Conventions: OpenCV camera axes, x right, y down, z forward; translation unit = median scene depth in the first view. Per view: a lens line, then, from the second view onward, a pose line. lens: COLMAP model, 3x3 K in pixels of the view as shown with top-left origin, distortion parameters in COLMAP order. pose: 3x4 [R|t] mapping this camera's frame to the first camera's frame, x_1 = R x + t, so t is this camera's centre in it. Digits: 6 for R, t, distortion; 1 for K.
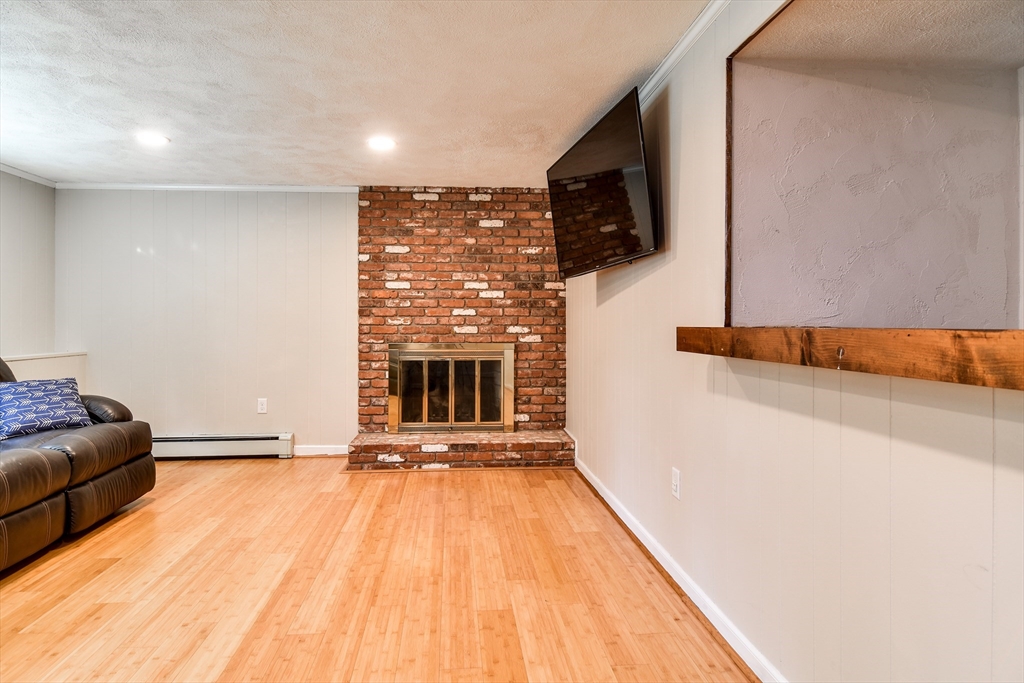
lens RADIAL K [[579.2, 0, 500.2], [0, 579.2, 327.1], [0, 0, 1]] dist [0.014639, -0.016372]
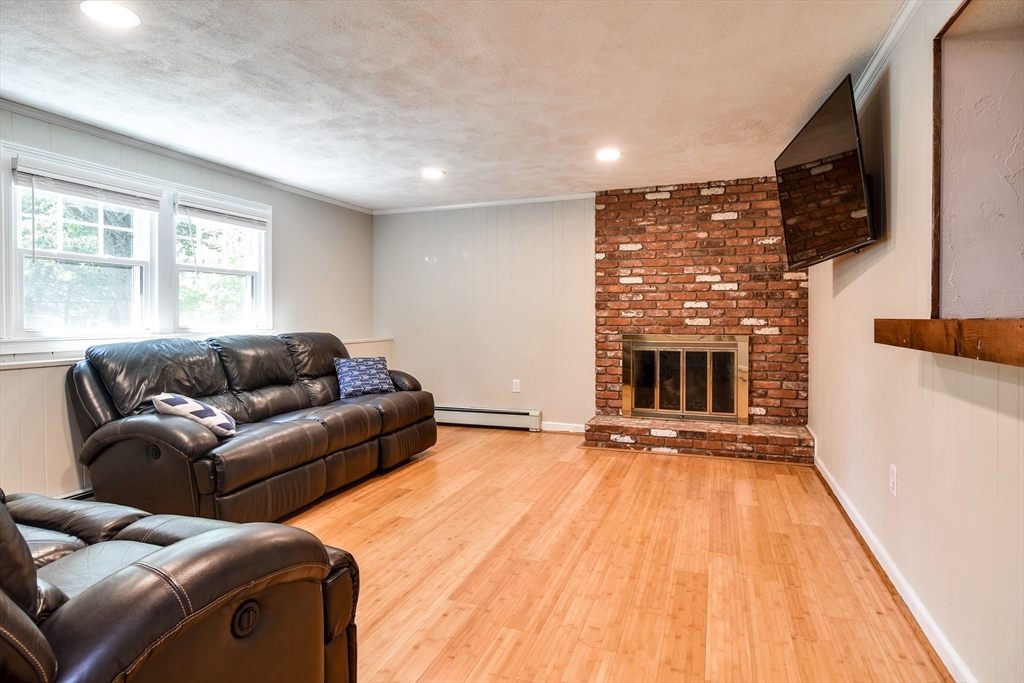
lens RADIAL K [[571.4, 0, 509.1], [0, 571.4, 334.1], [0, 0, 1]] dist [0.001907, -0.000766]
pose [[0.910678, 0.010156, -0.412992, 0.087814], [0.000450, 0.999673, 0.025574, 0.000339], [0.413116, -0.023475, 0.910376, -0.098497]]
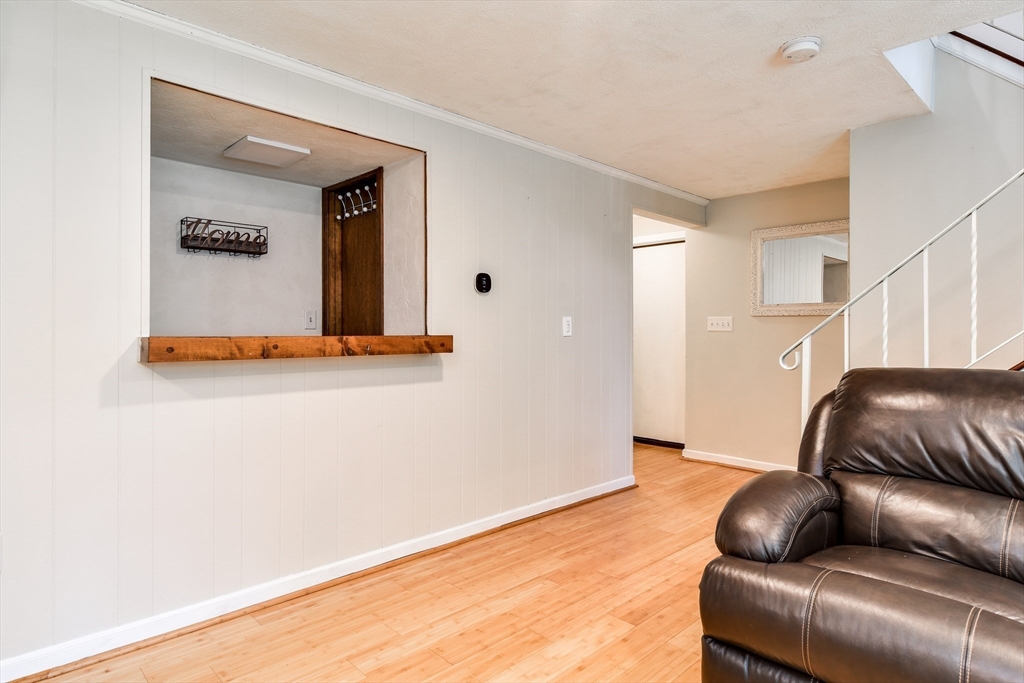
lens RADIAL K [[579.2, 0, 500.2], [0, 579.2, 327.1], [0, 0, 1]] dist [0.014639, -0.016372]
pose [[-0.630848, 0.004350, 0.775894, -0.515391], [0.002531, 0.999991, -0.003549, -0.007715], [-0.775902, -0.000275, -0.630853, 0.746348]]
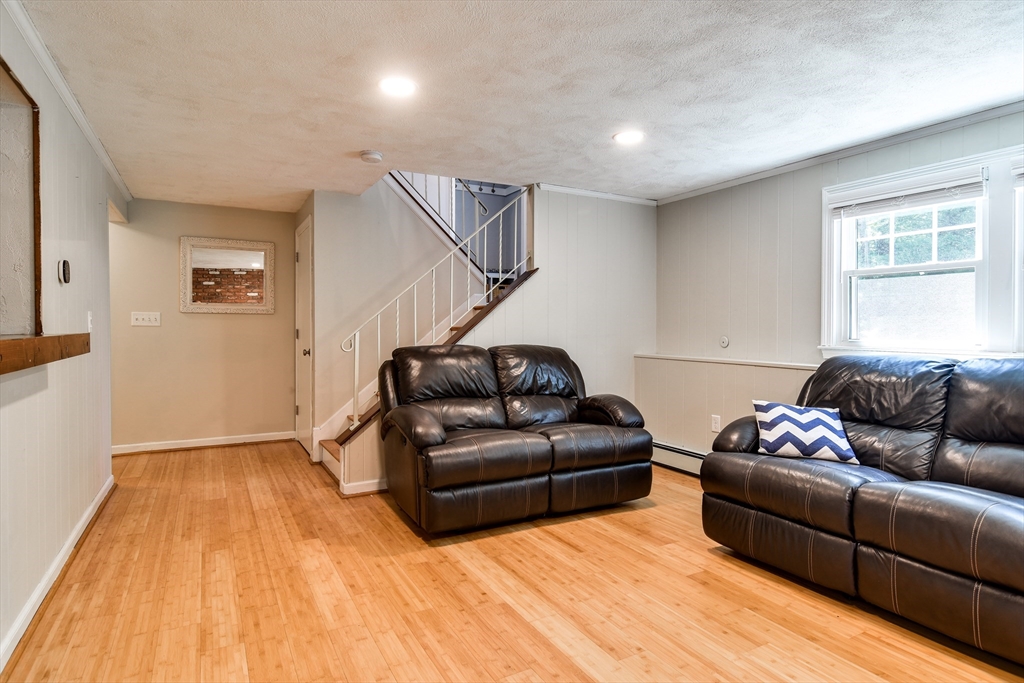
lens RADIAL K [[571.4, 0, 509.1], [0, 571.4, 334.1], [0, 0, 1]] dist [0.001907, -0.000766]
pose [[-0.915820, 0.007449, -0.401519, 0.018097], [-0.001932, 0.999735, 0.022955, -0.017155], [0.401584, 0.021799, -0.915563, 1.185350]]
